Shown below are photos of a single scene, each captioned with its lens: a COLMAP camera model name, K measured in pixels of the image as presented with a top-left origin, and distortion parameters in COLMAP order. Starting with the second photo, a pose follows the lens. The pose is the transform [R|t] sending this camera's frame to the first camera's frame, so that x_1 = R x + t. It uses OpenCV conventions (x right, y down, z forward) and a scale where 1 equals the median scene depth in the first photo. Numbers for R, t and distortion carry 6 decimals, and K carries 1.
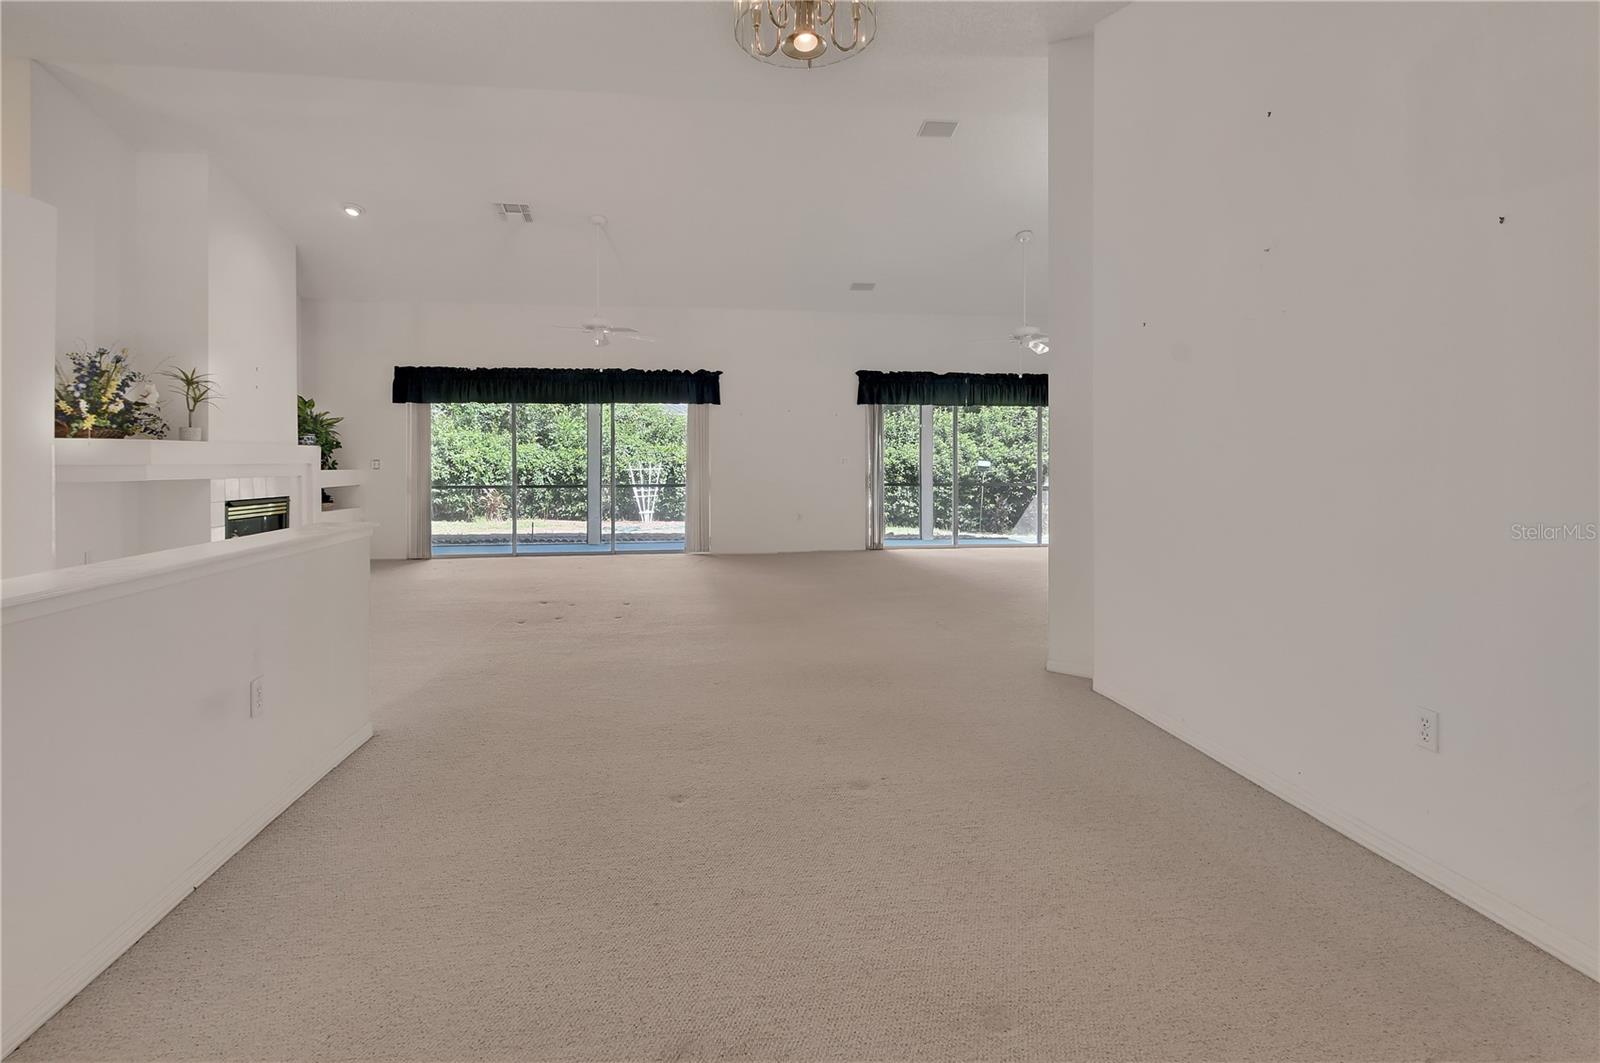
lens RADIAL K [[674.6, 0, 794.2], [0, 674.6, 454.8], [0, 0, 1]] dist [-0.000058, 0.000101]
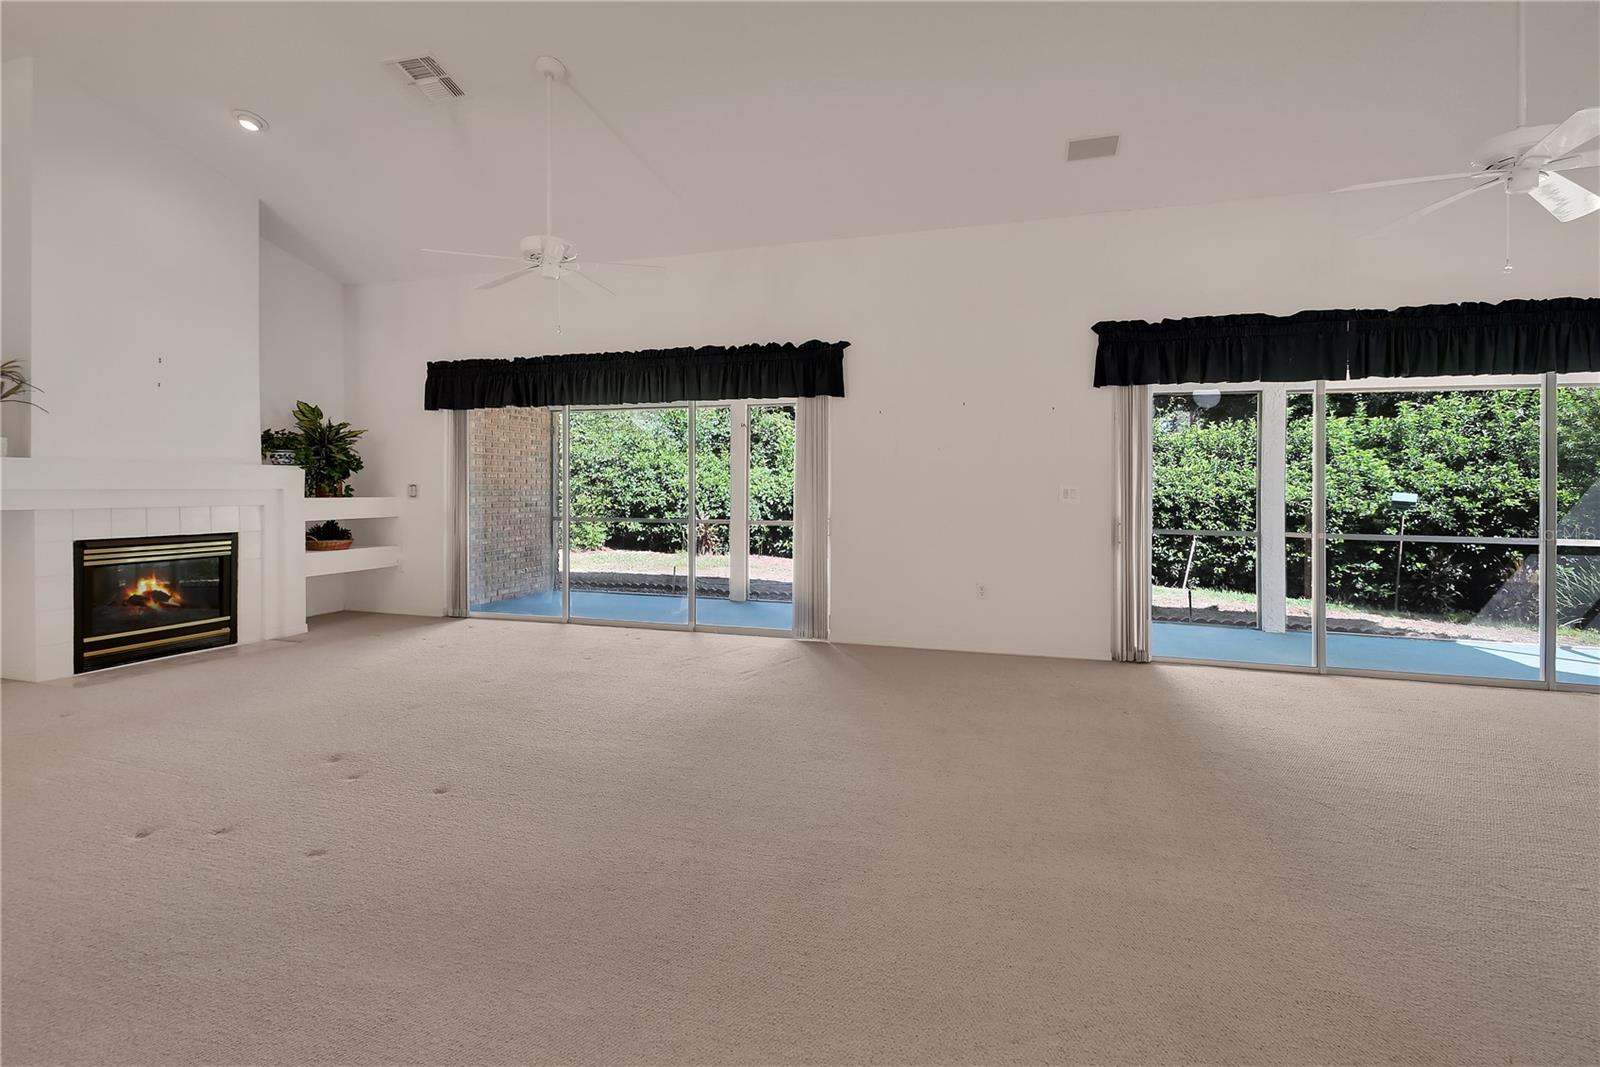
lens RADIAL K [[738.5, 0, 789.8], [0, 738.5, 480.5], [0, 0, 1]] dist [0.029269, -0.020568]
pose [[0.913457, 0.003652, -0.406919, 0.048742], [-0.004080, 0.999992, -0.000184, 0.000353], [0.406915, 0.001828, 0.913464, 0.159266]]
